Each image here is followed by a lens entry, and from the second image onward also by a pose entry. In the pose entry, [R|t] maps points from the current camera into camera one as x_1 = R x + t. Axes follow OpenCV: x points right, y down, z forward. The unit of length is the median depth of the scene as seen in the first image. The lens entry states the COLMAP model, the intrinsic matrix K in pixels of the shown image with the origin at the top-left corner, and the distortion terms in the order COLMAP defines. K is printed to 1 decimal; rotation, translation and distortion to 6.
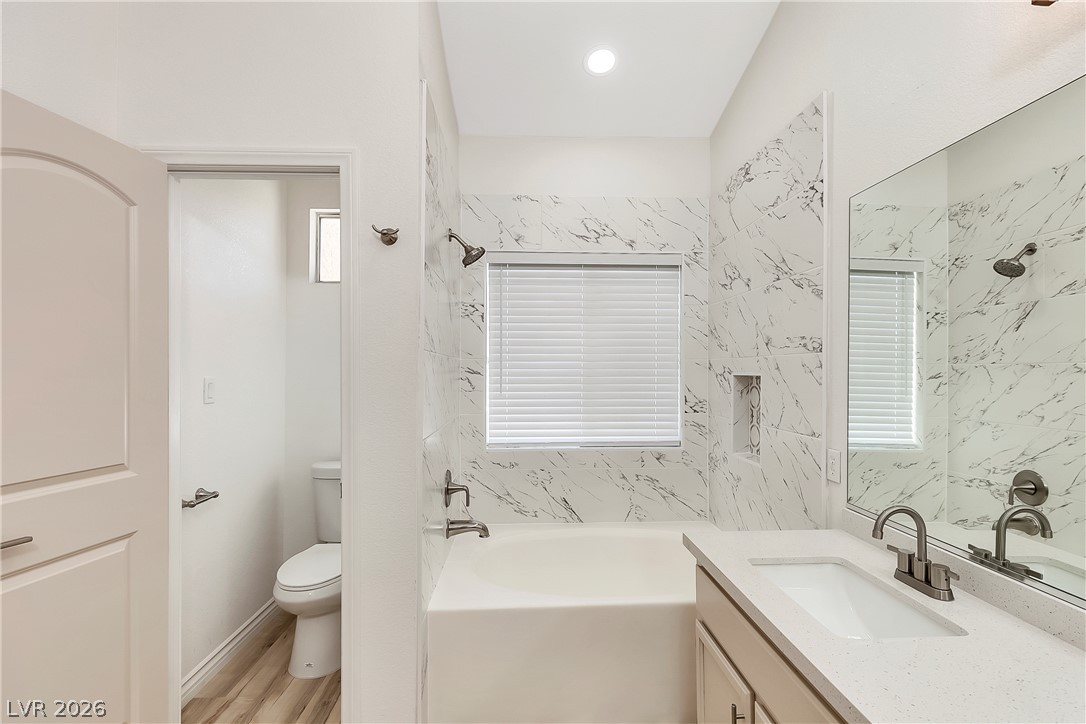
lens RADIAL K [[496.0, 0, 541.6], [0, 496.0, 369.2], [0, 0, 1]] dist [0.003638, -0.002868]
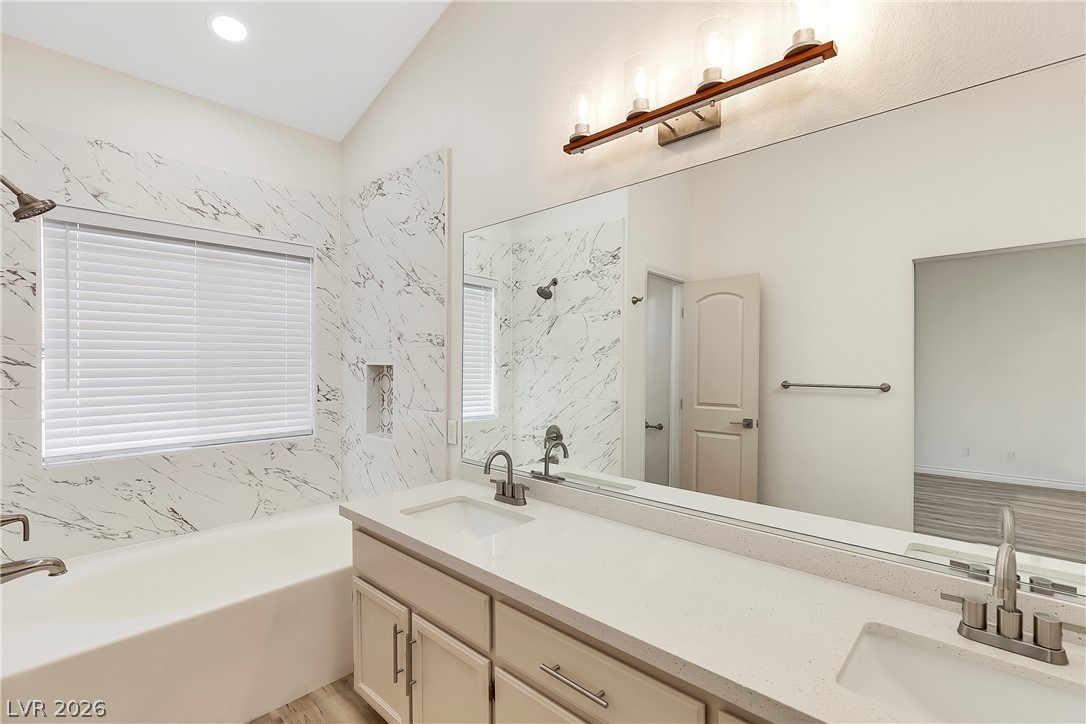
lens RADIAL K [[496.0, 0, 535.3], [0, 496.0, 368.3], [0, 0, 1]] dist [0.003638, -0.002868]
pose [[0.730053, -0.010437, 0.683311, -0.095935], [-0.001365, 0.999859, 0.016730, 0.000691], [-0.683389, -0.013146, 0.729936, -0.073263]]
